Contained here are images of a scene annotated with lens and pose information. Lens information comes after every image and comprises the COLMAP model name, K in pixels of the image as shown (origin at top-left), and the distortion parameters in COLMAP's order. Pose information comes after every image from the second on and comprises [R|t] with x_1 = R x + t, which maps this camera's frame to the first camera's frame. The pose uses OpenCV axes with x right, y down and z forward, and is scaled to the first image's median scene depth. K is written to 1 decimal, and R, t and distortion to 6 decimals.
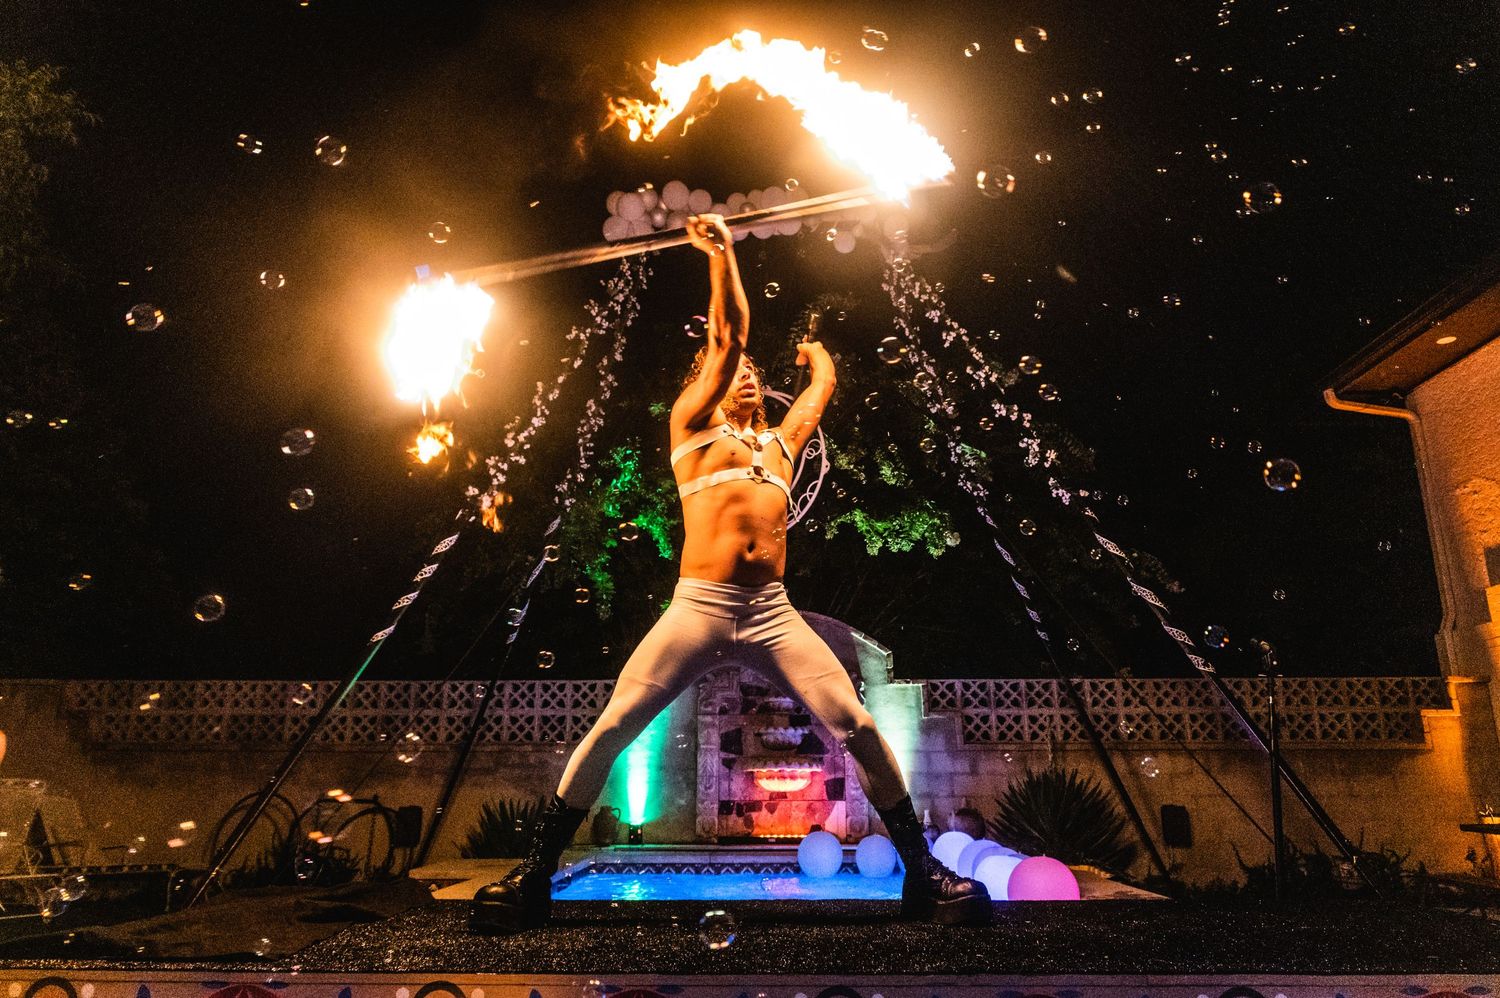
lens RADIAL K [[967.5, 0, 760.6], [0, 967.5, 518.6], [0, 0, 1]] dist [-0.004072, 0.000806]
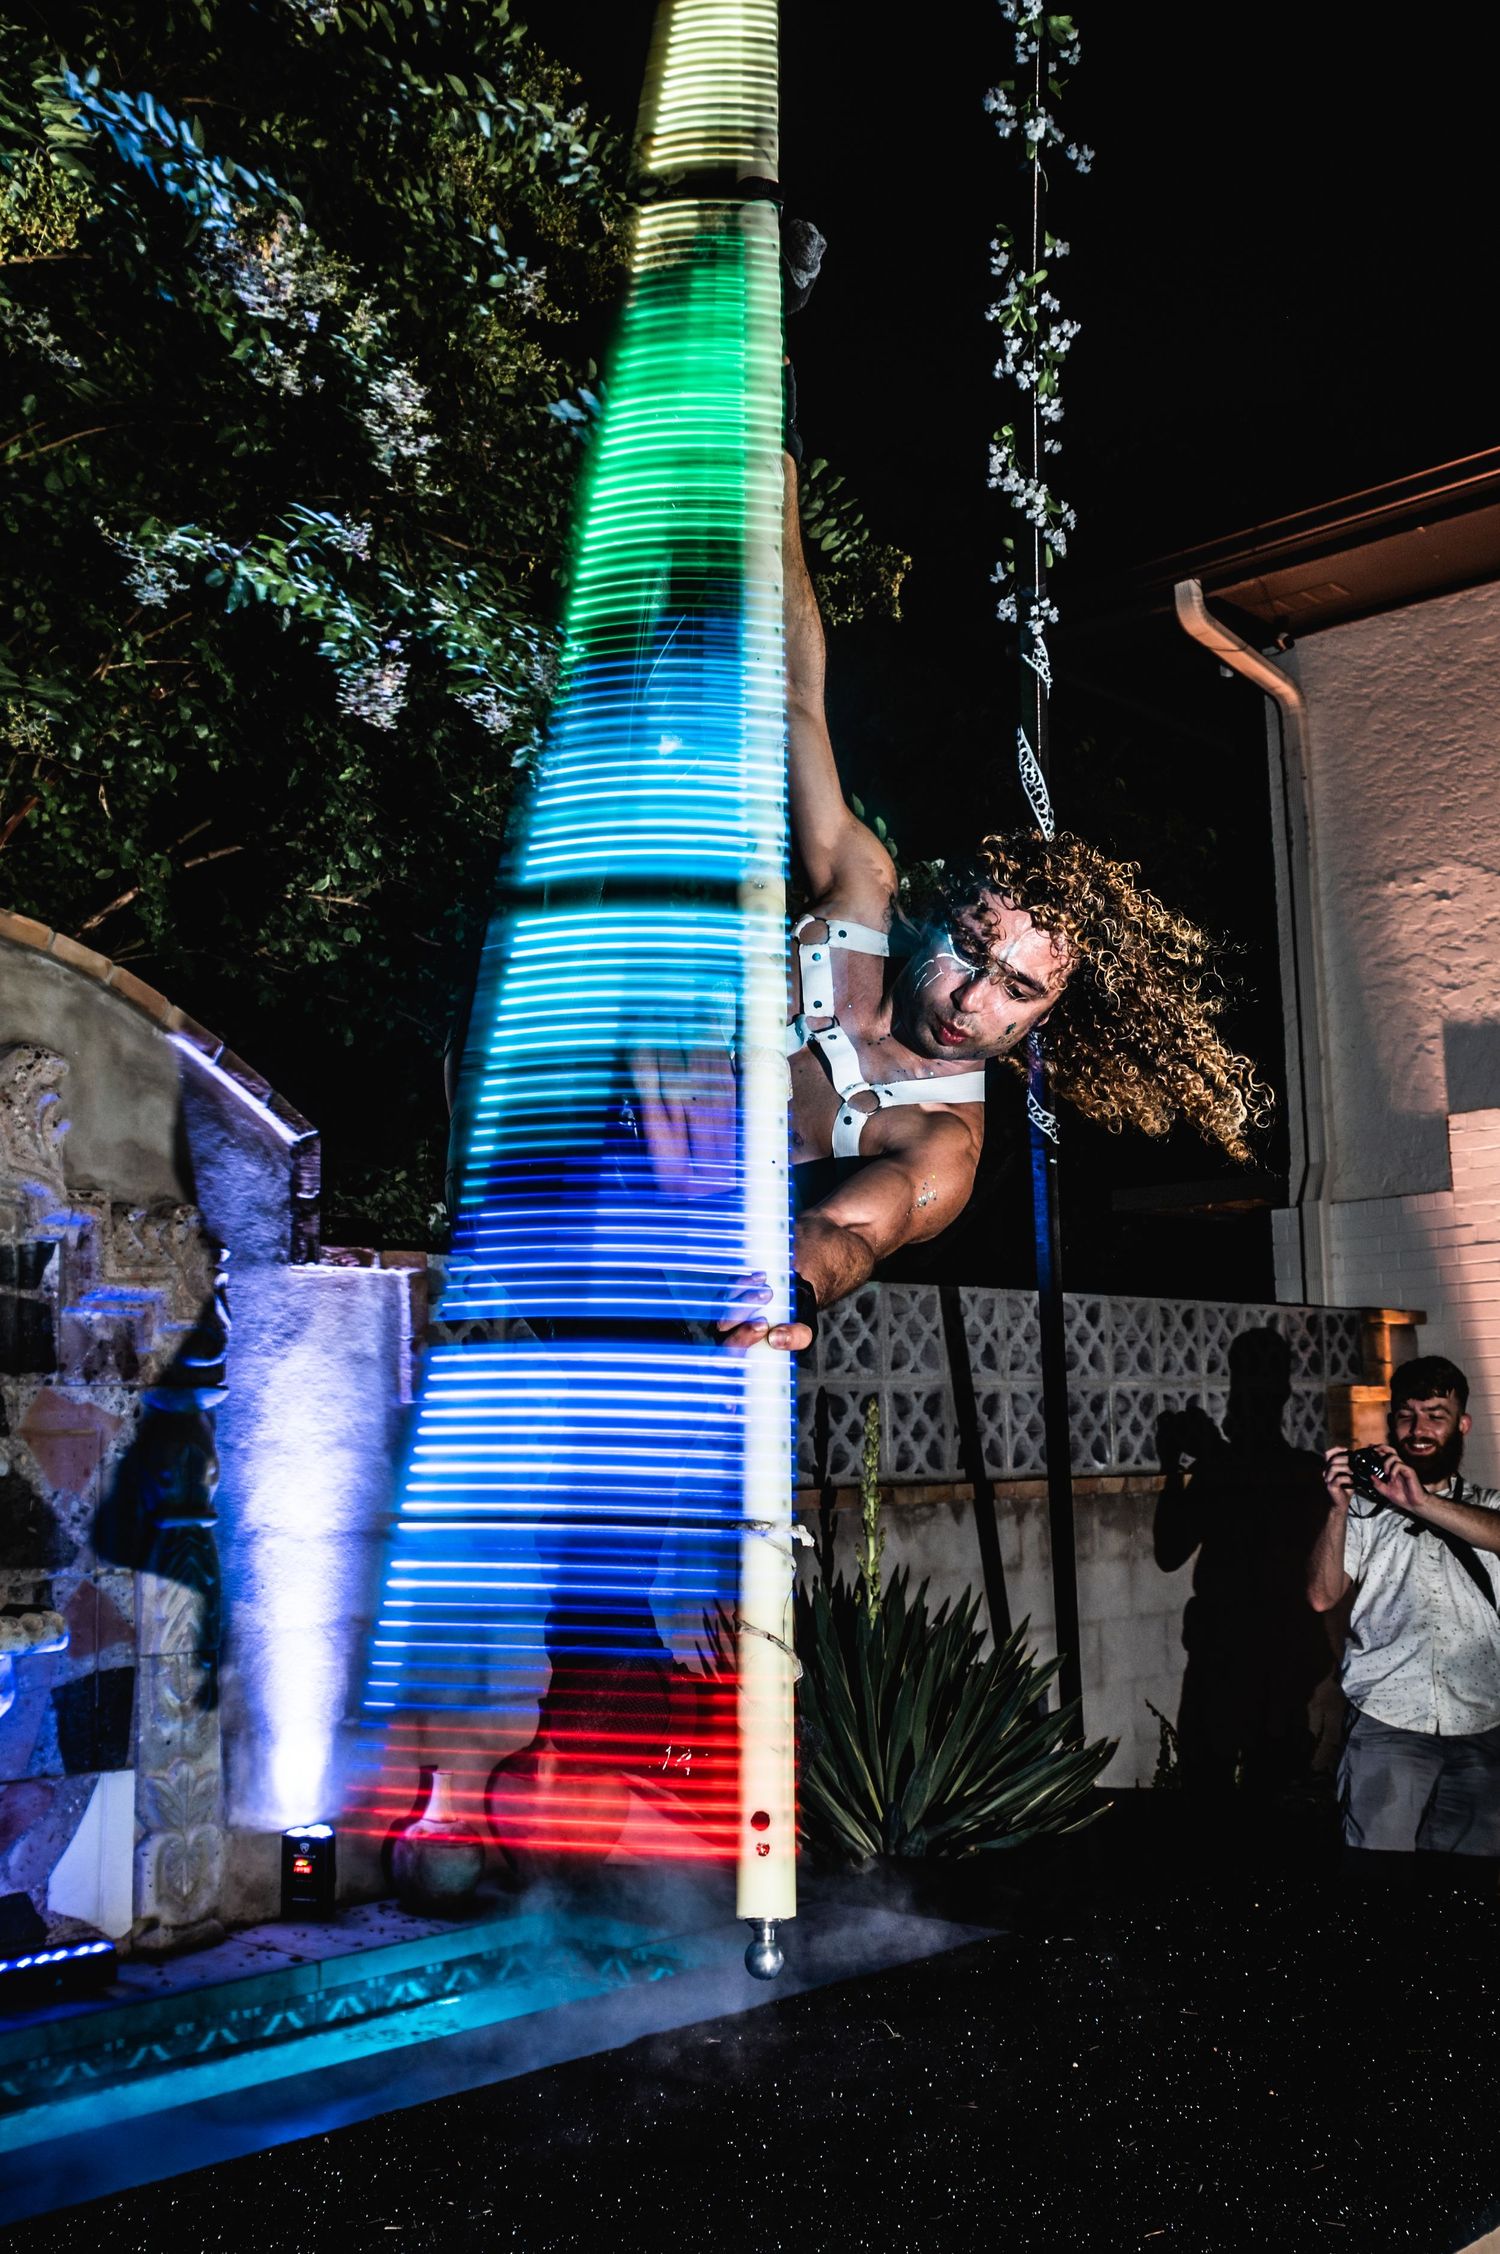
lens RADIAL K [[2198.9, 0, 750.0], [0, 2198.9, 1127.0], [0, 0, 1]] dist [-0.018397, 0.027615]
pose [[0.677266, 0.094005, 0.729708, -0.194341], [-0.162051, 0.986507, 0.023318, 0.107320], [-0.717670, -0.134043, 0.683361, 0.554633]]
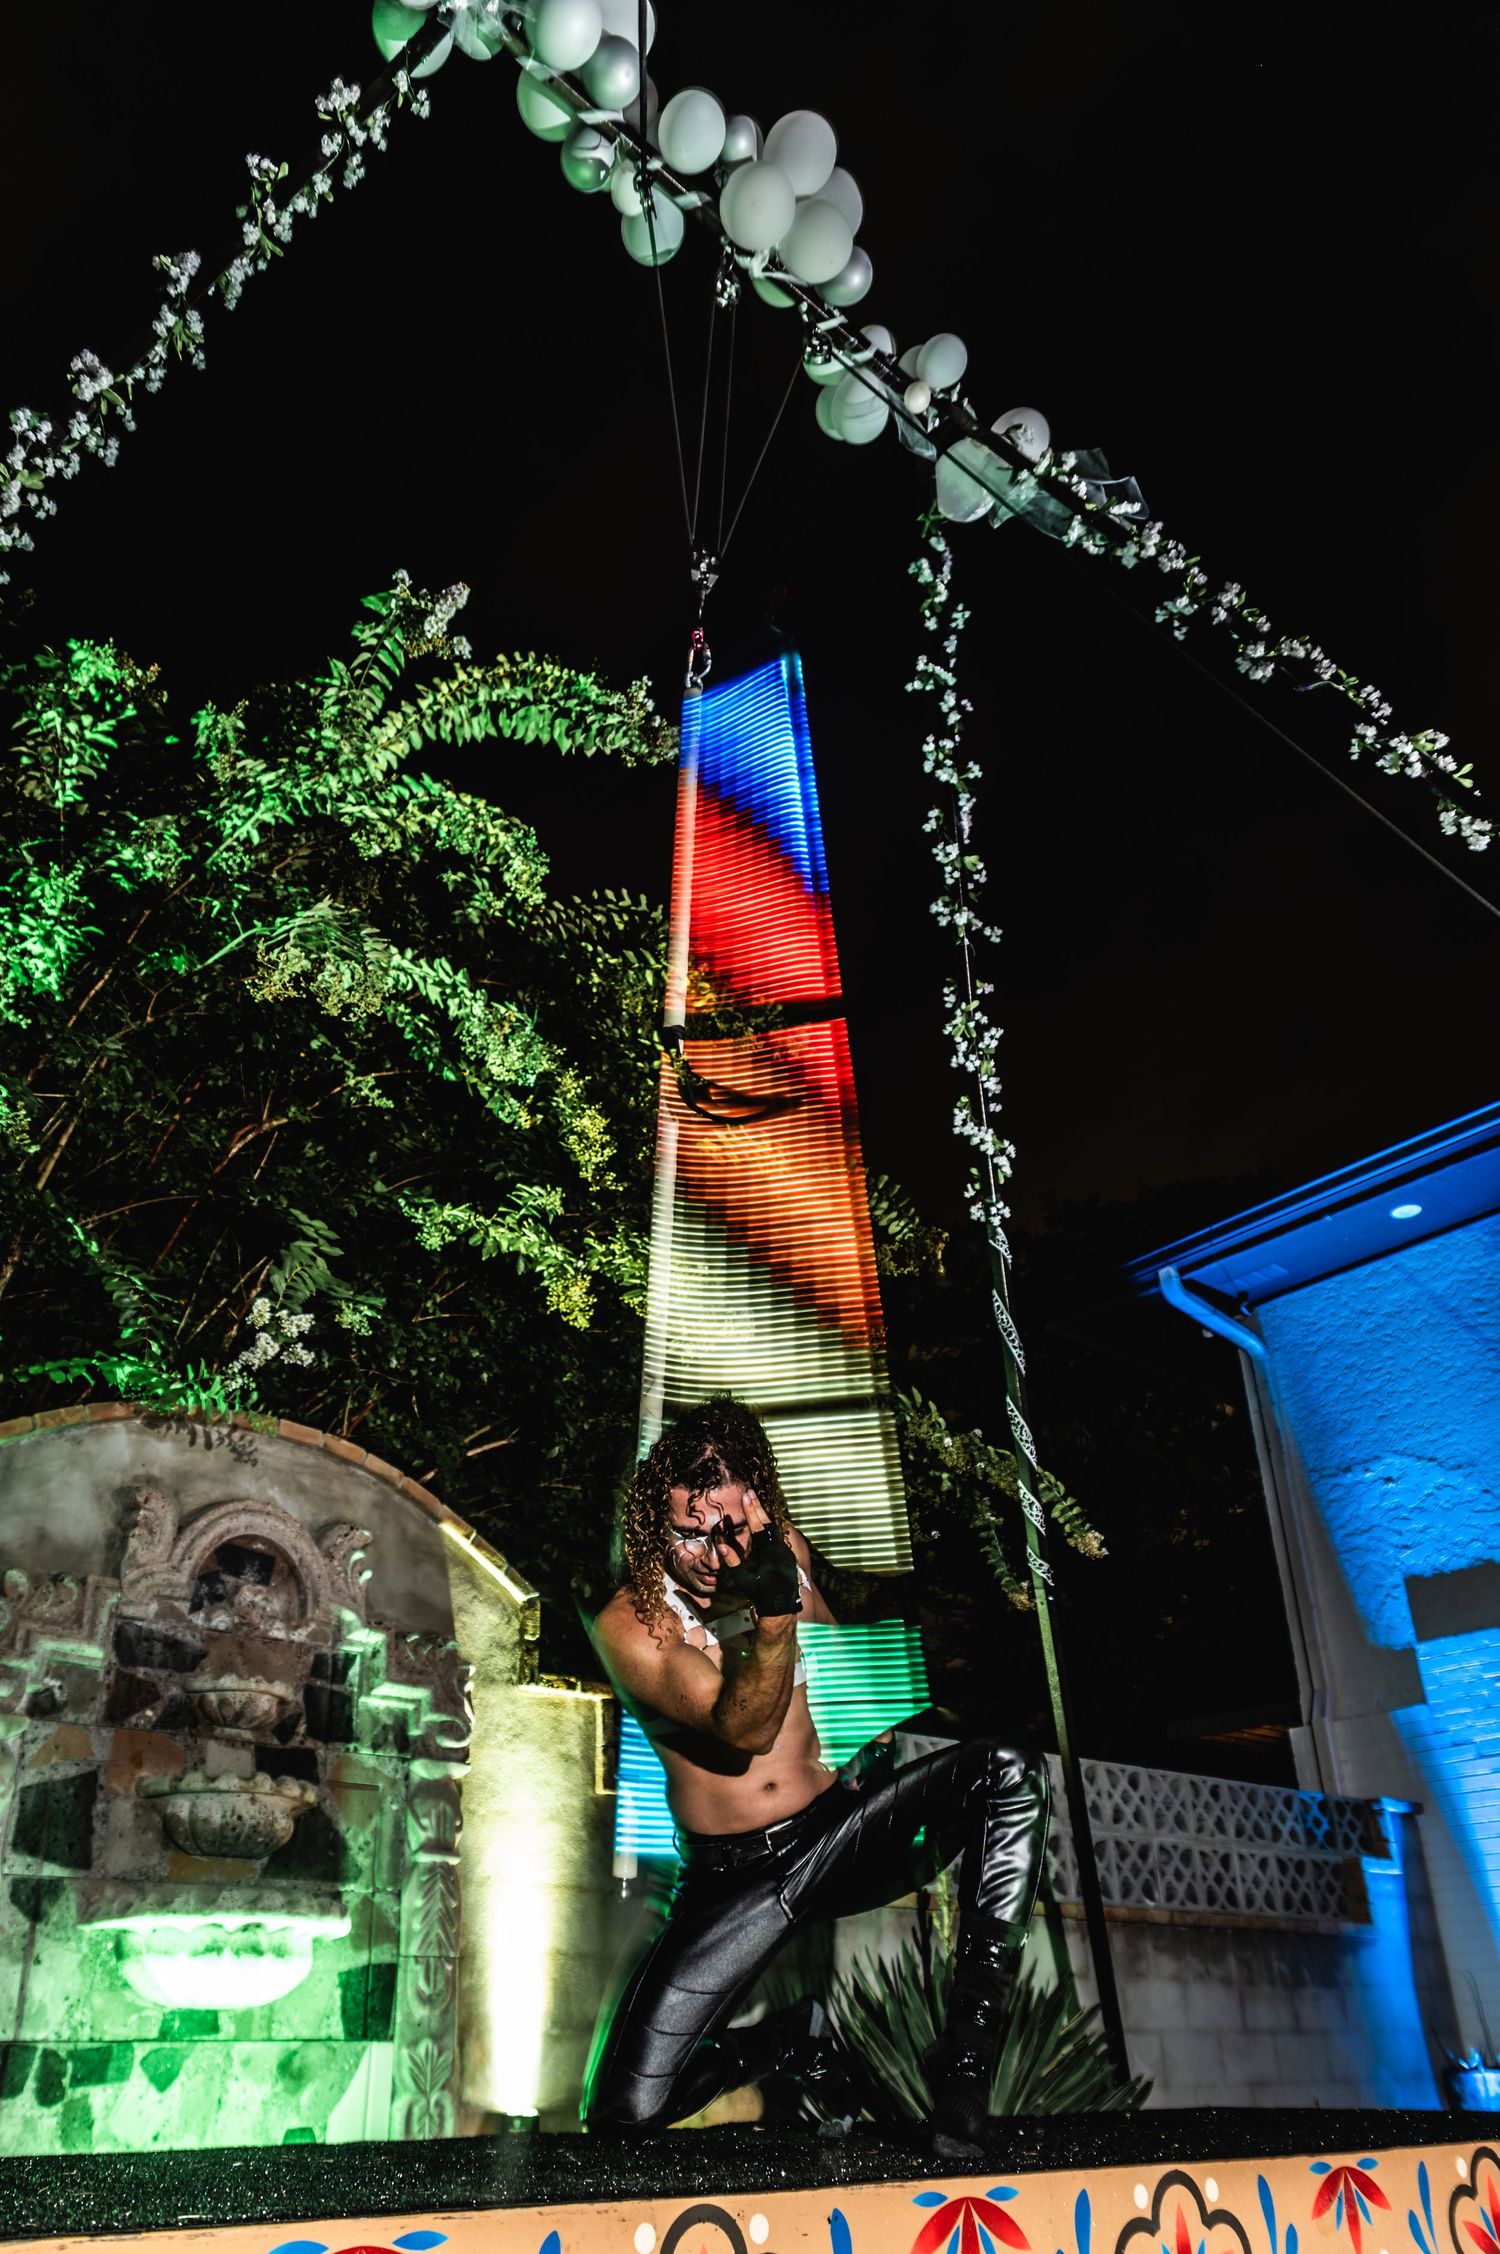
lens RADIAL K [[1606.6, 0, 671.5], [0, 1606.6, 1266.0], [0, 0, 1]] dist [-0.009137, 0.002440]
pose [[0.784476, 0.268201, 0.559166, -0.190343], [-0.143550, 0.955691, -0.257000, 0.168599], [-0.603317, 0.121342, 0.788216, 0.497615]]
